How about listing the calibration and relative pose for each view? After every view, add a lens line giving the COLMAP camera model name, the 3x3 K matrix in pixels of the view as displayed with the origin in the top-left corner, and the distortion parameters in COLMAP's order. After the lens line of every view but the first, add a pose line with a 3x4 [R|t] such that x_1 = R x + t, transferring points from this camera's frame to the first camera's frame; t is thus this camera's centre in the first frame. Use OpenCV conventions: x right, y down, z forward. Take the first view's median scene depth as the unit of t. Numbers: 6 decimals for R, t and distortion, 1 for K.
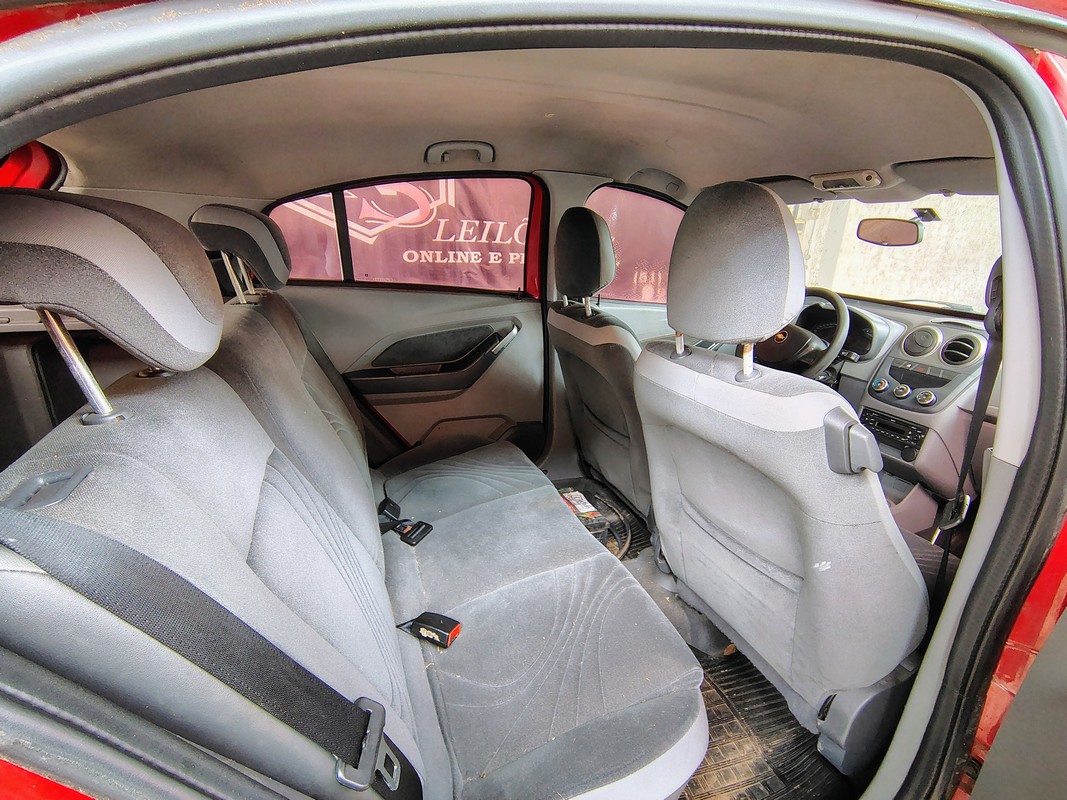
lens RADIAL K [[509.8, 0, 518.1], [0, 509.8, 409.0], [0, 0, 1]] dist [0.000199, 0.000592]
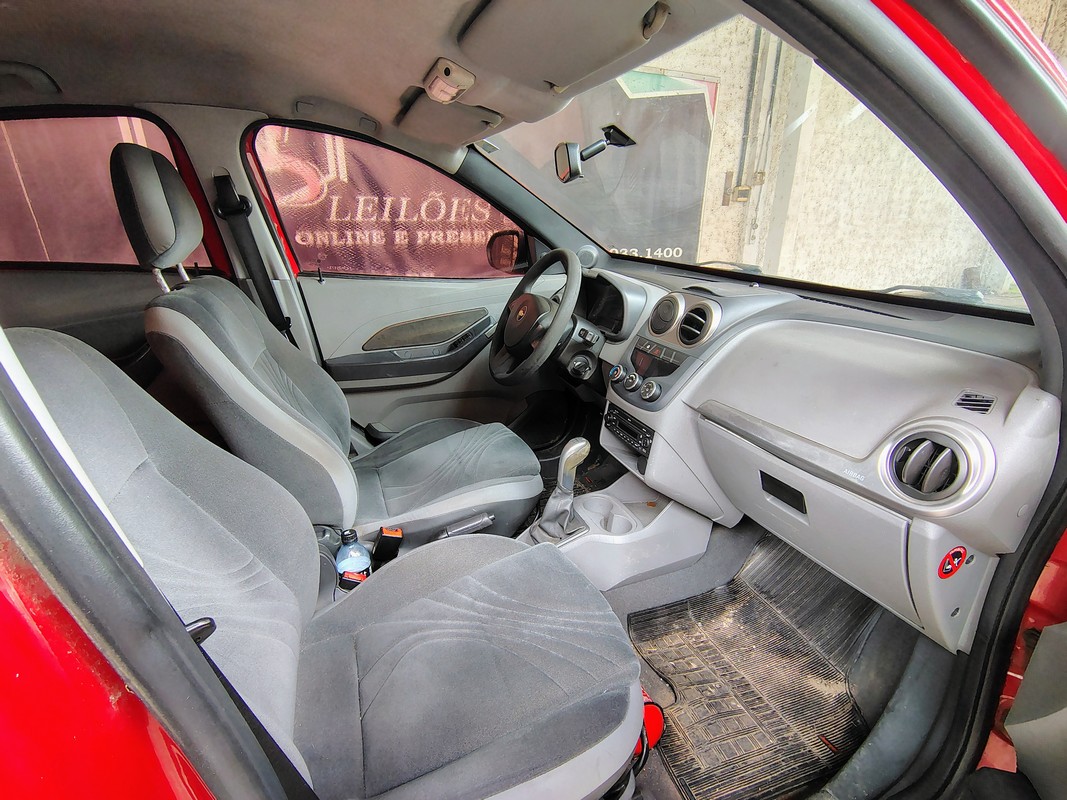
lens RADIAL K [[496.0, 0, 528.9], [0, 496.0, 413.1], [0, 0, 1]] dist [0.001851, -0.007141]
pose [[0.999472, -0.031043, -0.009548, 0.195030], [0.031436, 0.998526, 0.044247, -0.008250], [0.008160, -0.044524, 0.998975, 0.084526]]
